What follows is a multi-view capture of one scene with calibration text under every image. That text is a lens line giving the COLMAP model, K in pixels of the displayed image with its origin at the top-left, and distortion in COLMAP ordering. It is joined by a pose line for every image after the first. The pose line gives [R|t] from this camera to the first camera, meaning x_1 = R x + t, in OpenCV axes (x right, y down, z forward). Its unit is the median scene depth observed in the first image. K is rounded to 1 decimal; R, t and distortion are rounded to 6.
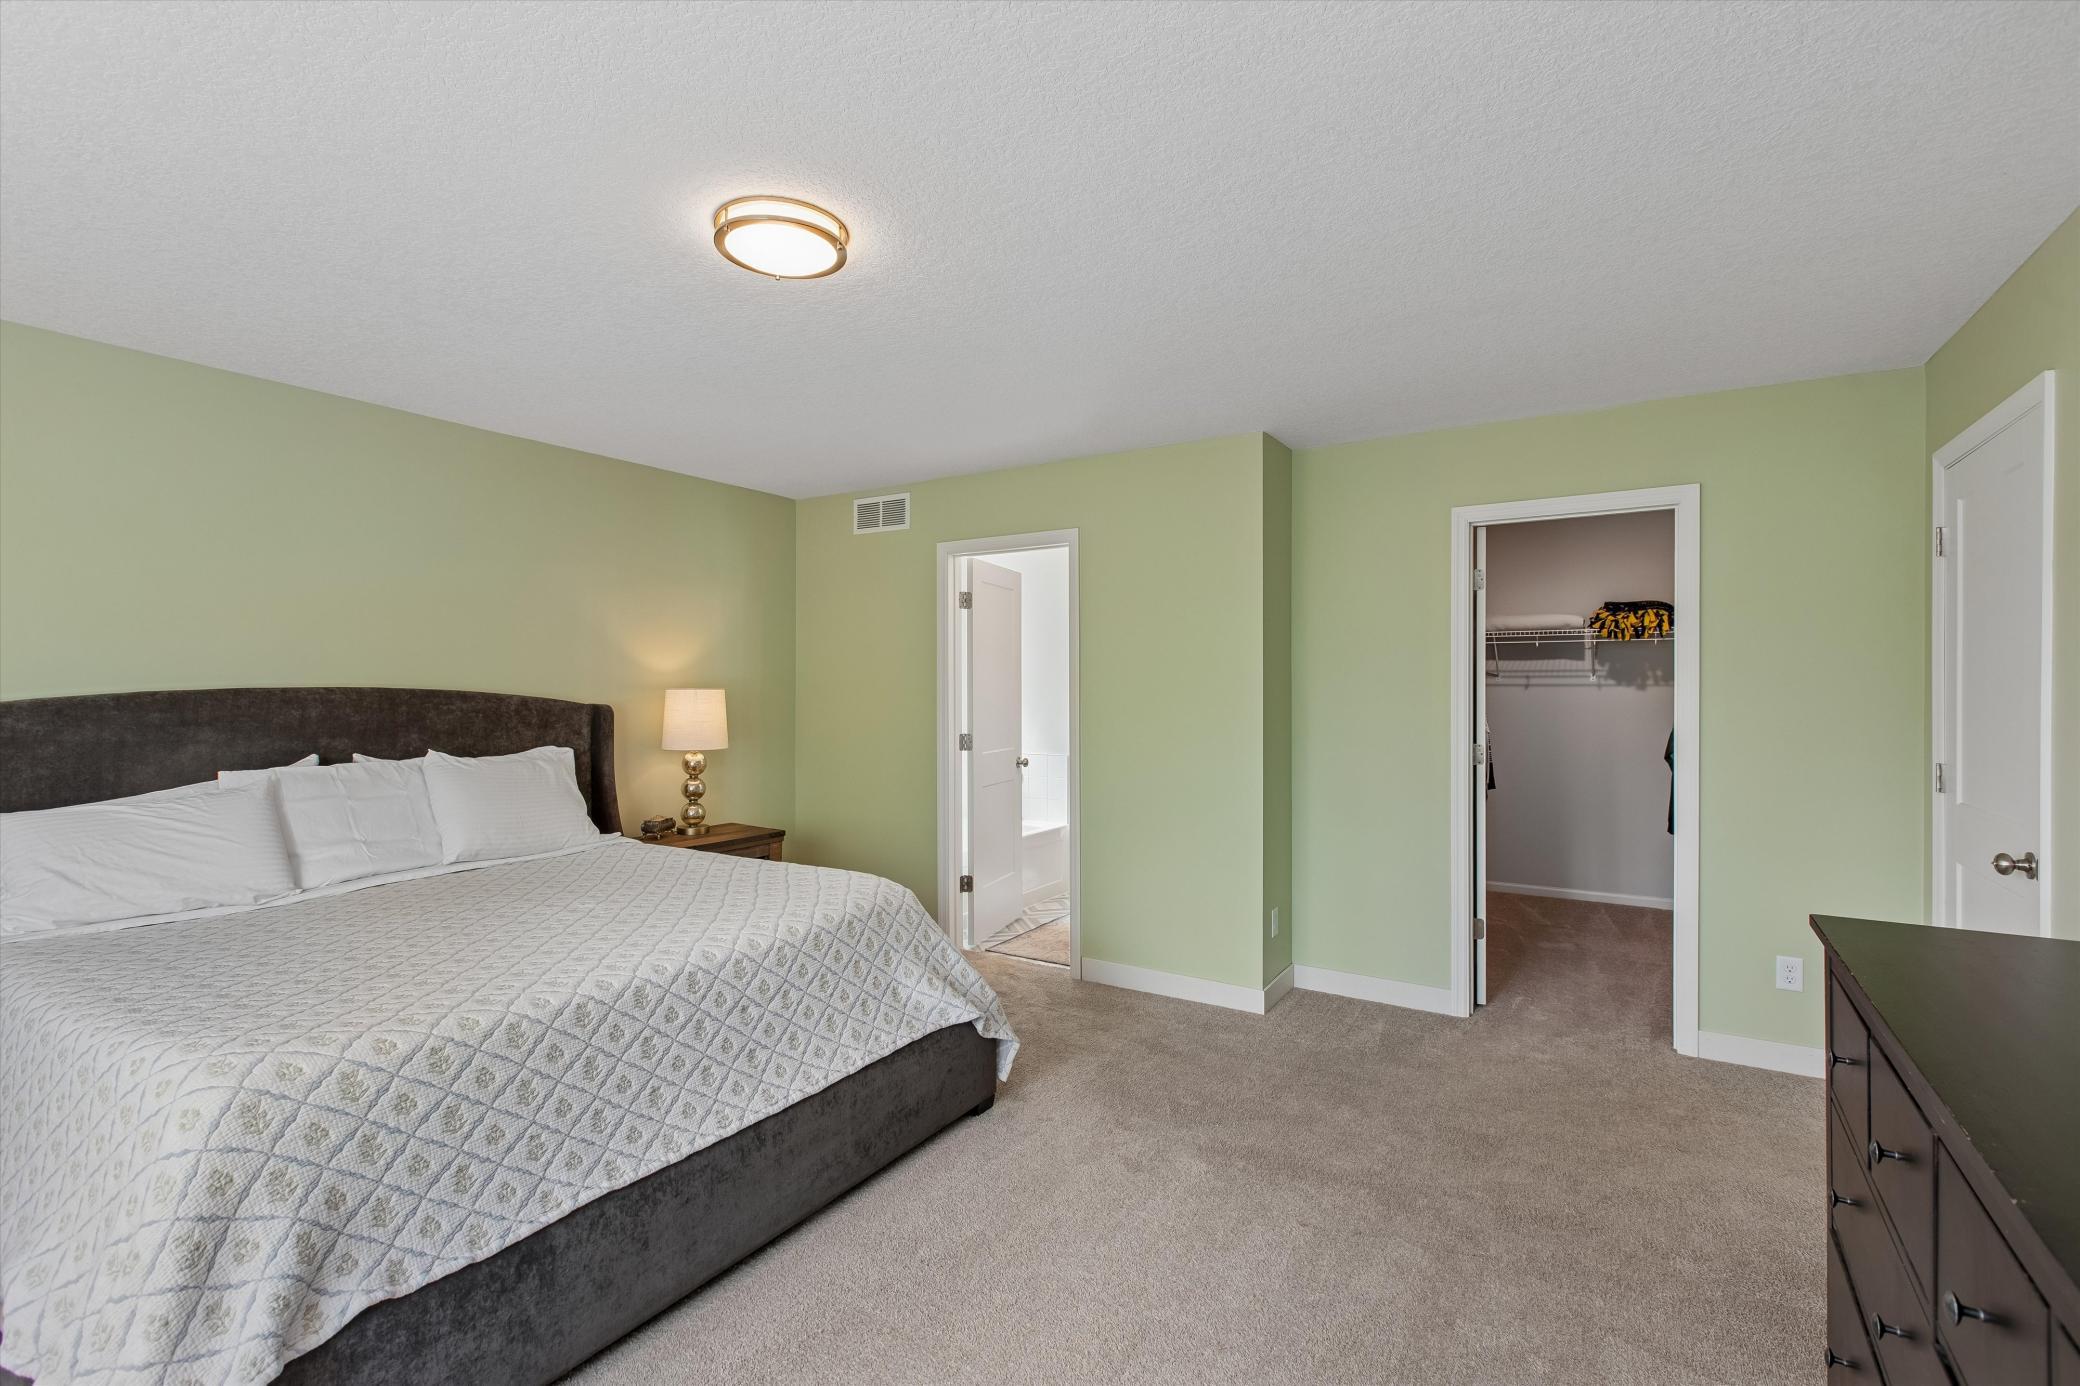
lens RADIAL K [[940.5, 0, 1031.3], [0, 940.5, 671.6], [0, 0, 1]] dist [0.010731, -0.003773]
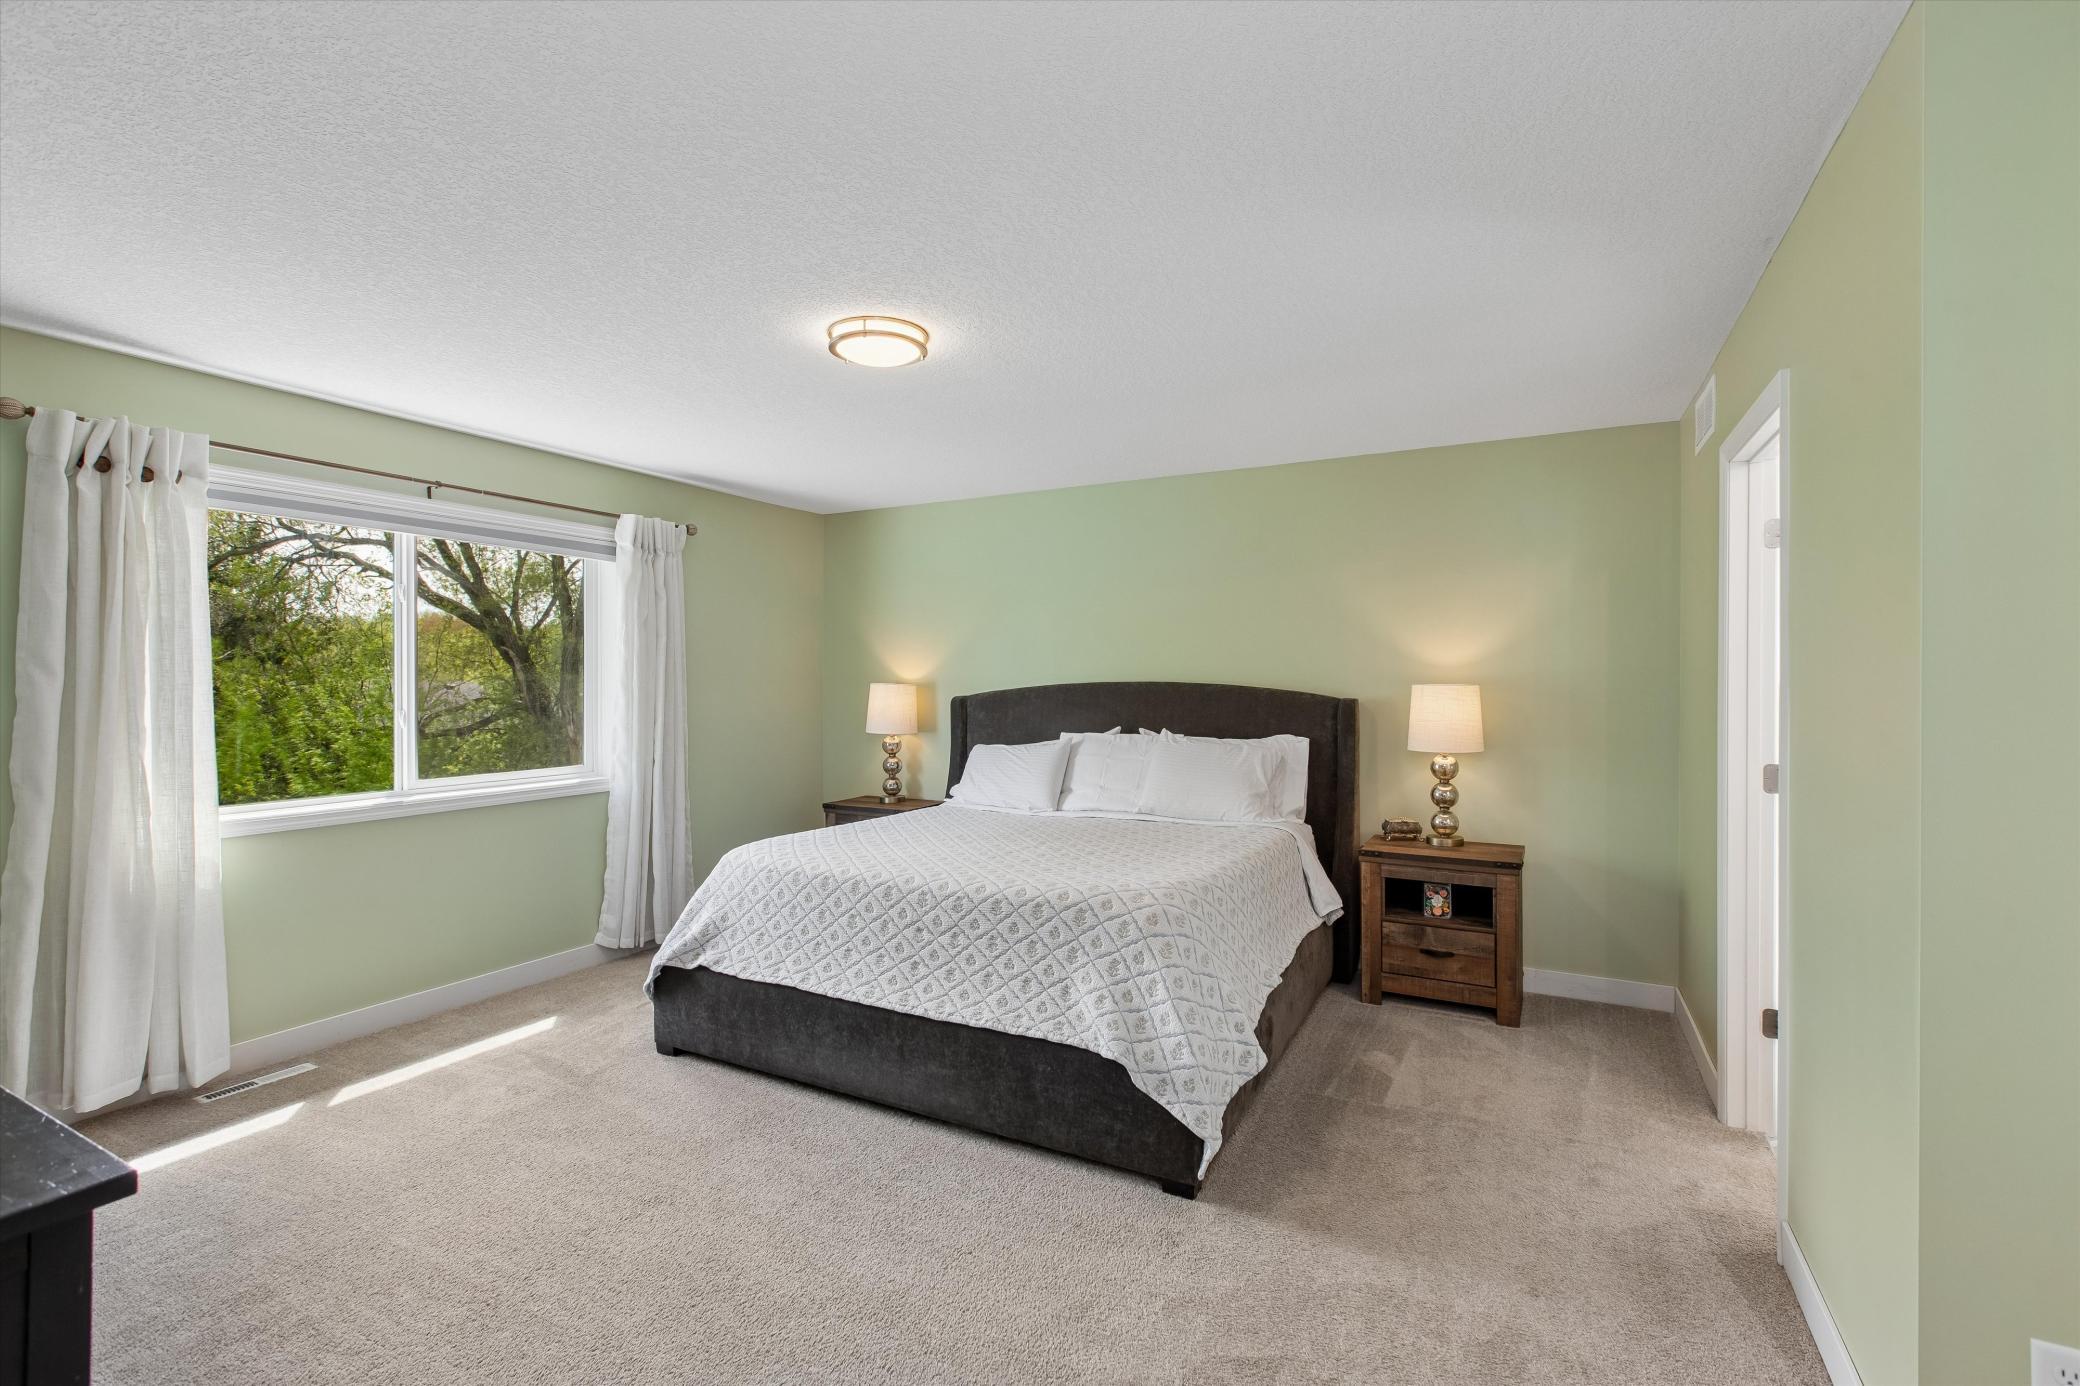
lens RADIAL K [[940.5, 0, 1031.3], [0, 940.5, 671.6], [0, 0, 1]] dist [0.010731, -0.003773]
pose [[0.065432, -0.007162, -0.997831, 0.826970], [0.015777, 0.999857, -0.006142, 0.008818], [0.997732, -0.015341, 0.065536, 0.879793]]
